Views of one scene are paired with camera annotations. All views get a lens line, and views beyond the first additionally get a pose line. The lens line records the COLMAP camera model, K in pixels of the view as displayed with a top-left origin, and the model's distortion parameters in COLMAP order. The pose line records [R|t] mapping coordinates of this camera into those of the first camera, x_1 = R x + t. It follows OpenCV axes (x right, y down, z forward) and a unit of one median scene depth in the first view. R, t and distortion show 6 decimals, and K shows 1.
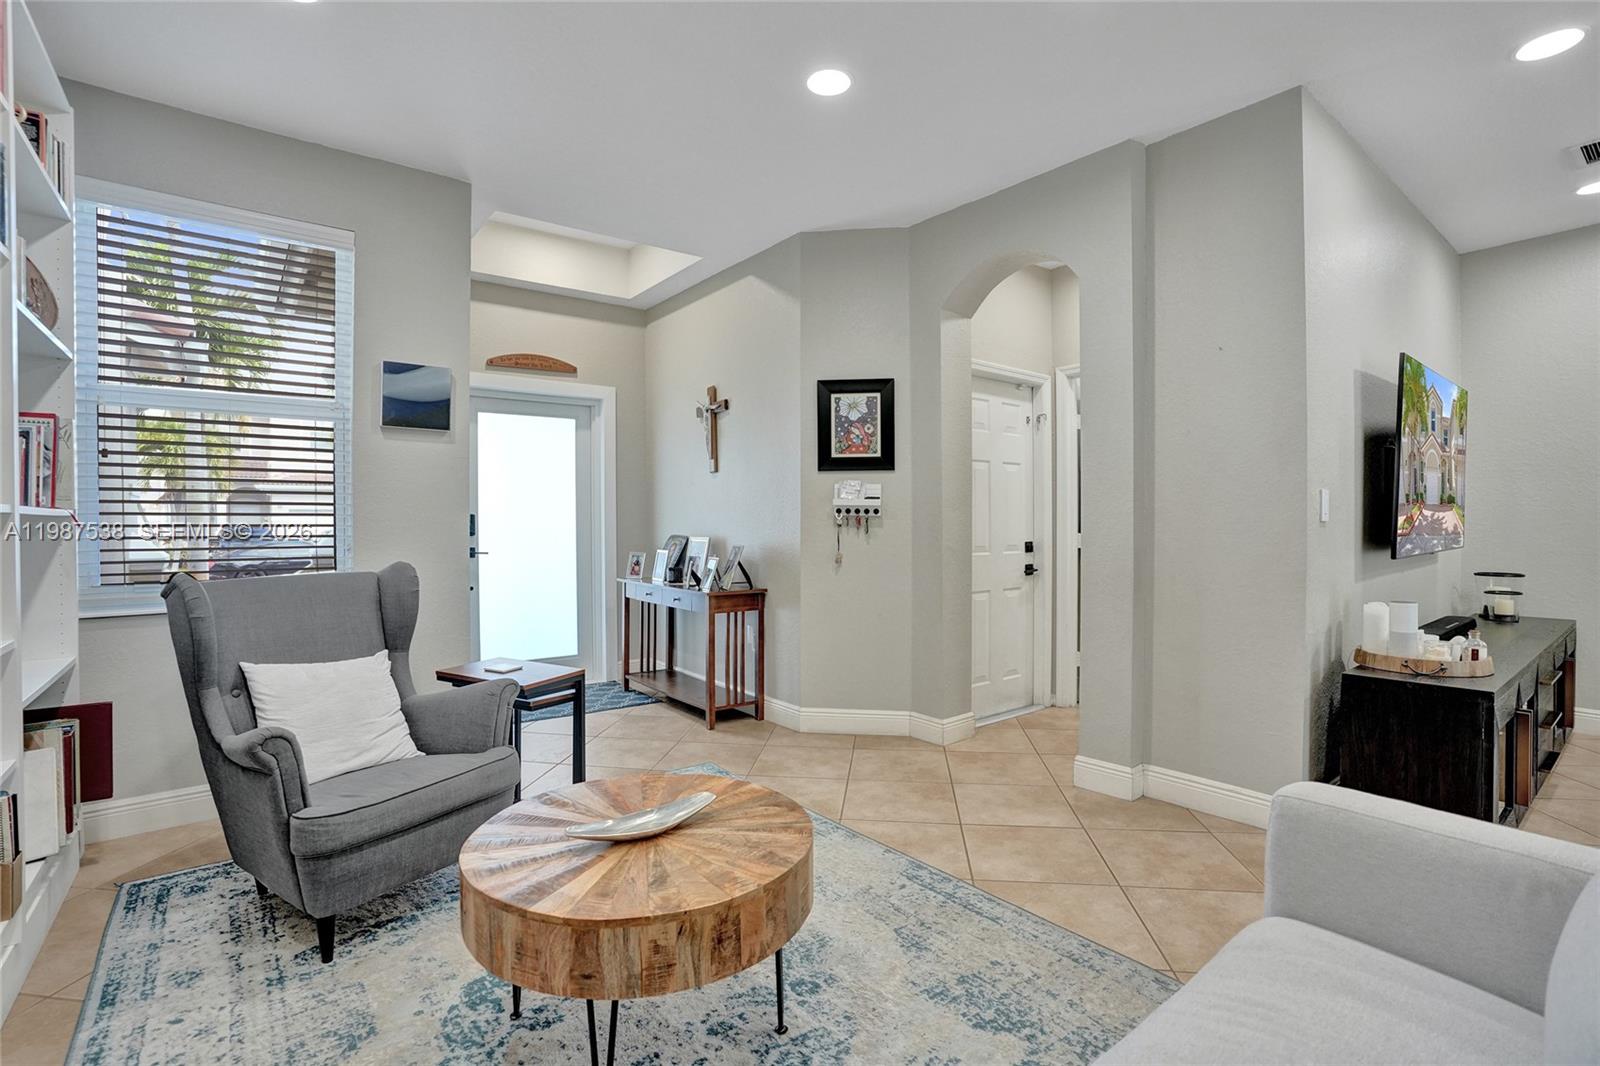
lens RADIAL K [[742.7, 0, 796.7], [0, 742.7, 531.5], [0, 0, 1]] dist [-0.072321, 0.030425]
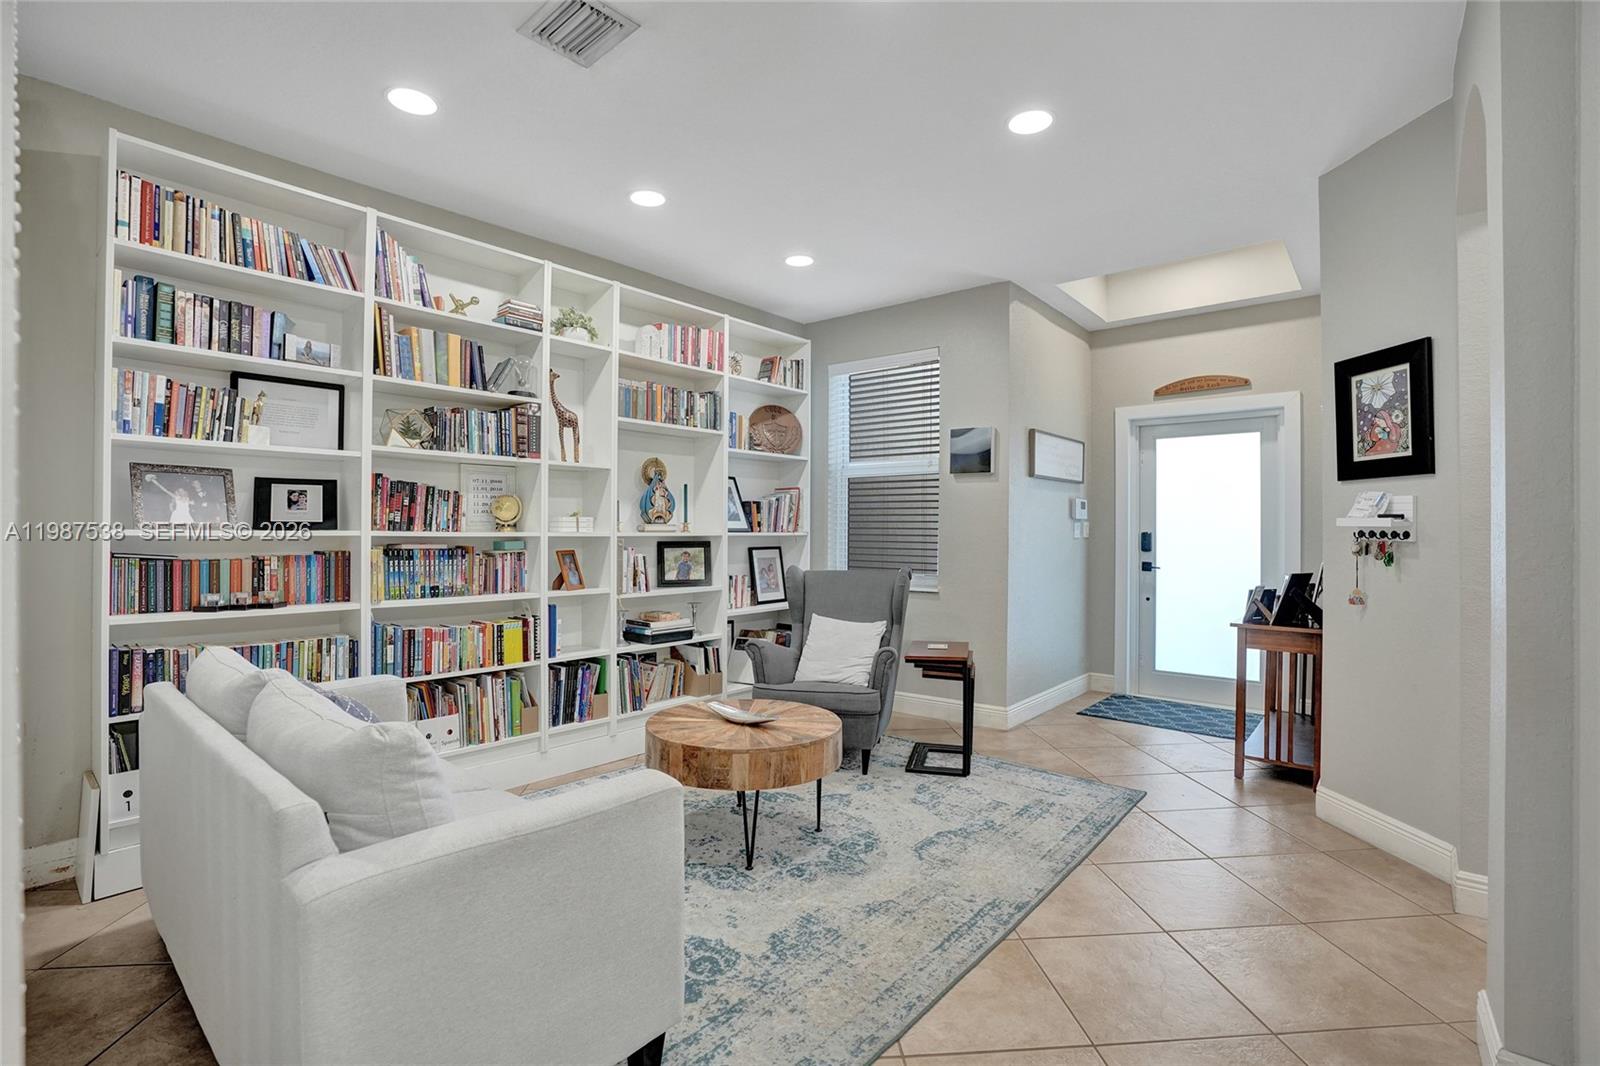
lens RADIAL K [[735.2, 0, 797.0], [0, 735.2, 524.4], [0, 0, 1]] dist [-0.077096, 0.028983]
pose [[0.210192, -0.003251, -0.977655, 0.631048], [-0.017909, 0.999814, -0.007174, -0.022042], [0.977496, 0.019016, 0.210095, 0.307362]]
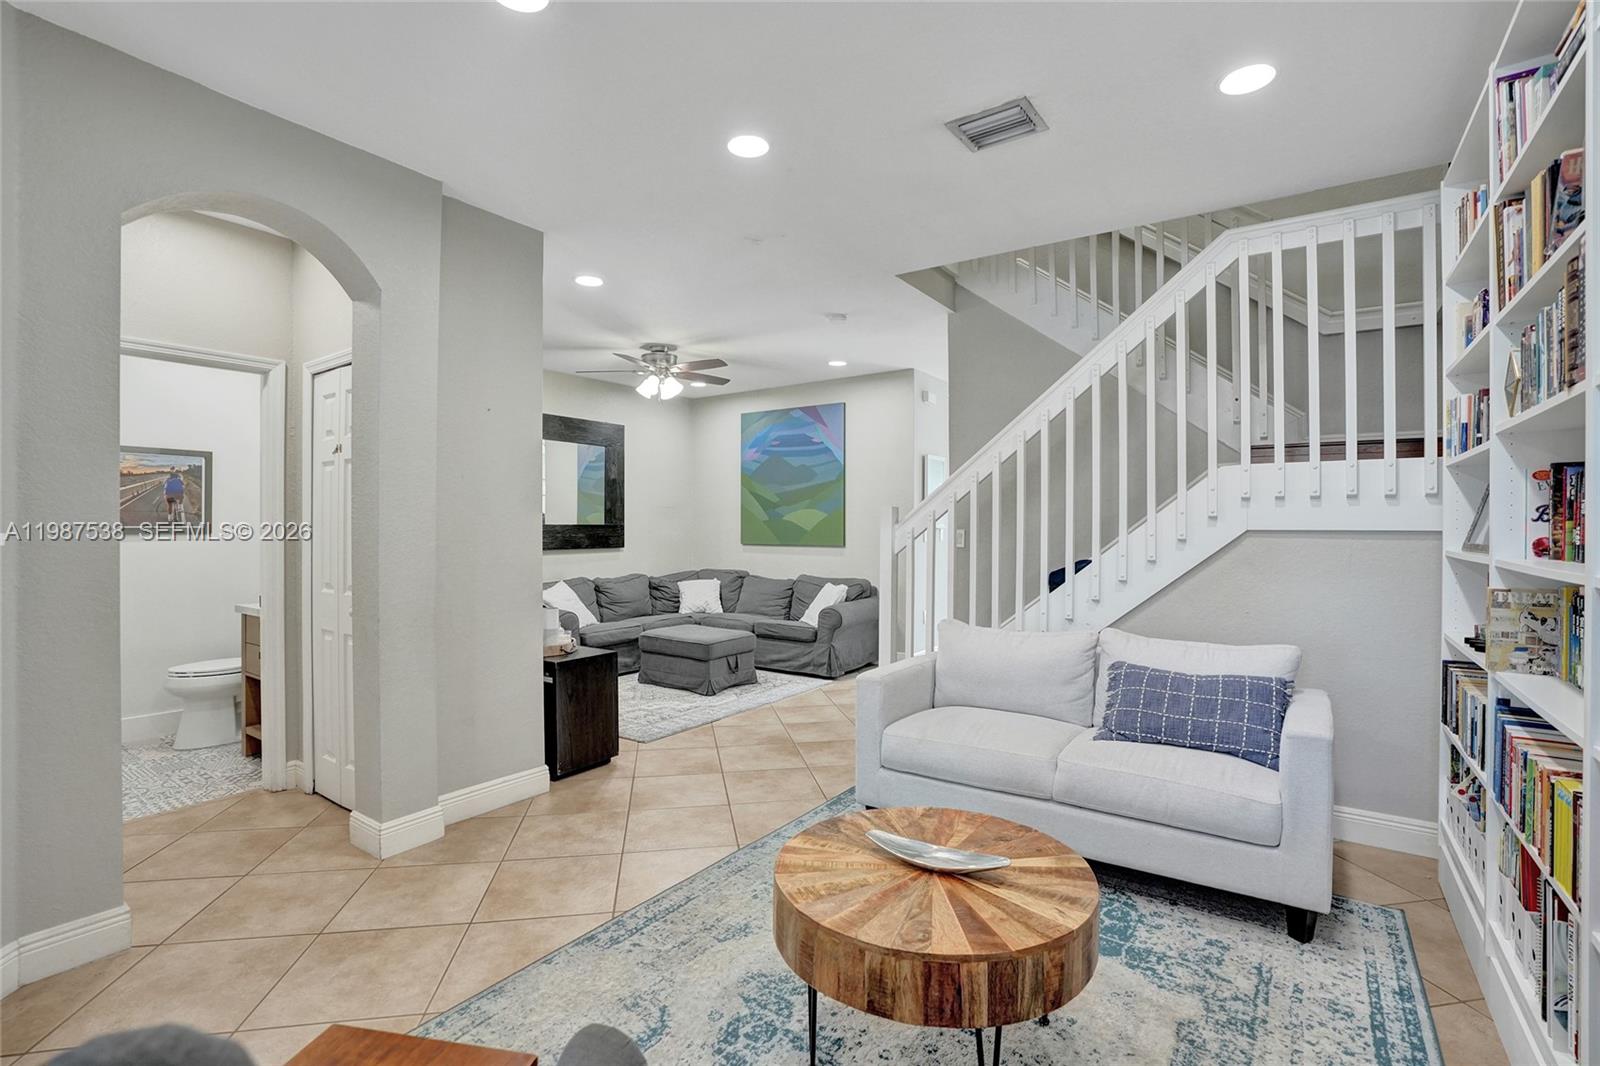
lens RADIAL K [[742.7, 0, 796.7], [0, 742.7, 531.5], [0, 0, 1]] dist [-0.072321, 0.030425]
pose [[-0.299699, -0.000628, 0.954034, -0.486248], [0.012524, 0.999911, 0.004593, -0.039126], [-0.953952, 0.013325, -0.299664, 0.621447]]
